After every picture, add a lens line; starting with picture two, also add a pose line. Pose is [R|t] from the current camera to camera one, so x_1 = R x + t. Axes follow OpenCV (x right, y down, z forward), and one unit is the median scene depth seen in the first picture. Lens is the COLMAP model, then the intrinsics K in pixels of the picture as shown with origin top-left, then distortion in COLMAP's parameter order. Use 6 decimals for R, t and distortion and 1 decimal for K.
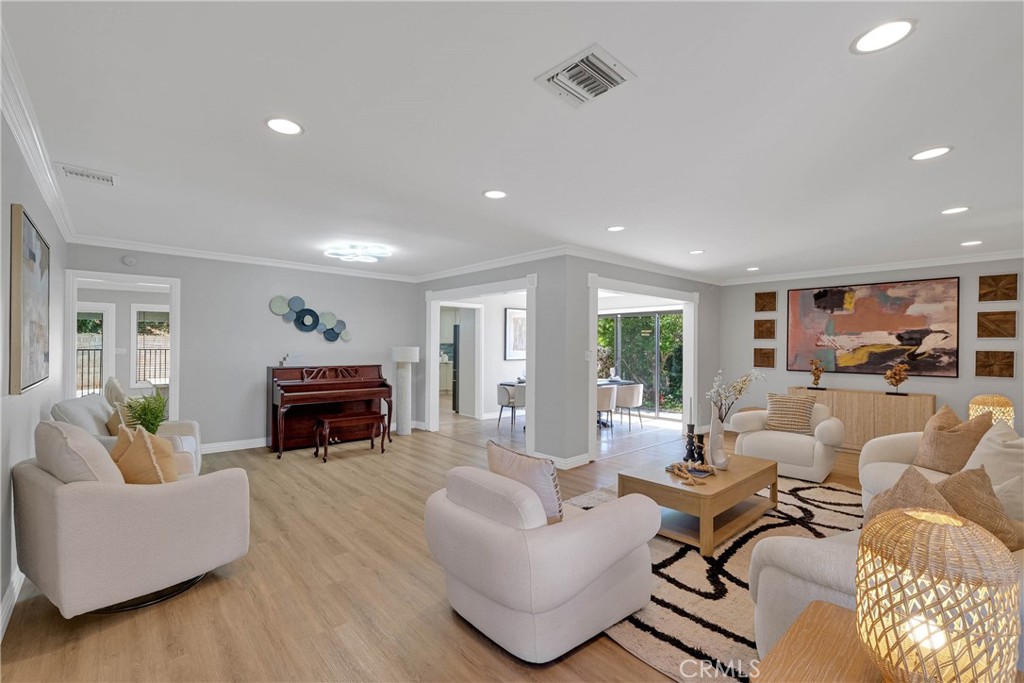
lens RADIAL K [[445.2, 0, 508.3], [0, 445.2, 344.4], [0, 0, 1]] dist [-0.003598, -0.000940]
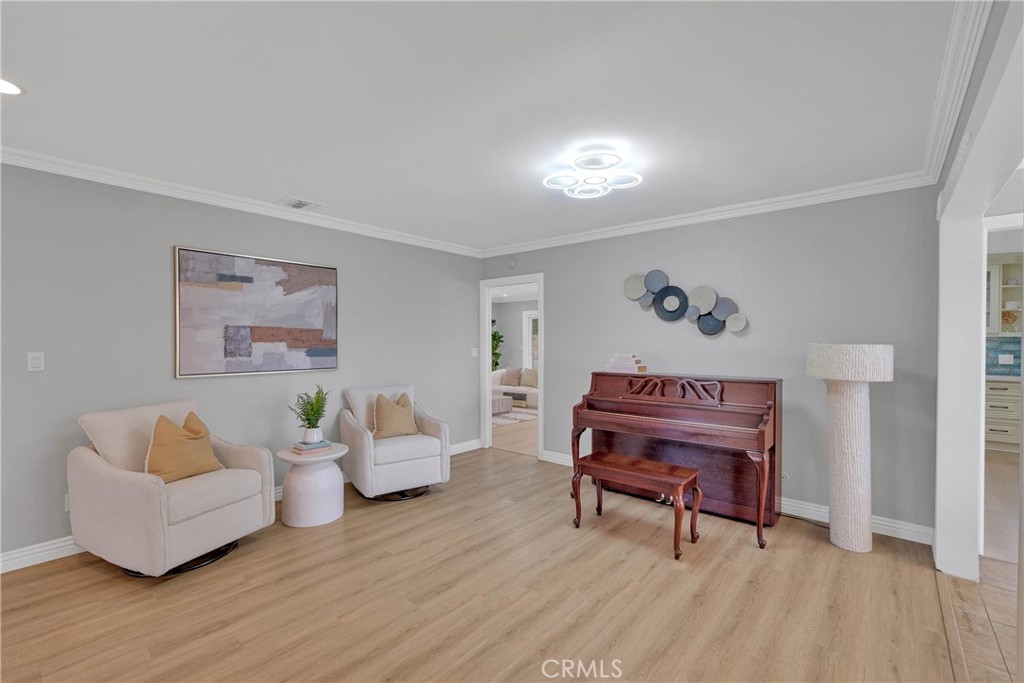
lens RADIAL K [[445.2, 0, 509.1], [0, 445.2, 346.0], [0, 0, 1]] dist [-0.003598, -0.000940]
pose [[0.114510, 0.007752, -0.993392, 0.173574], [0.012877, 0.999874, 0.009287, -0.000674], [0.993339, -0.013855, 0.114396, 0.701167]]
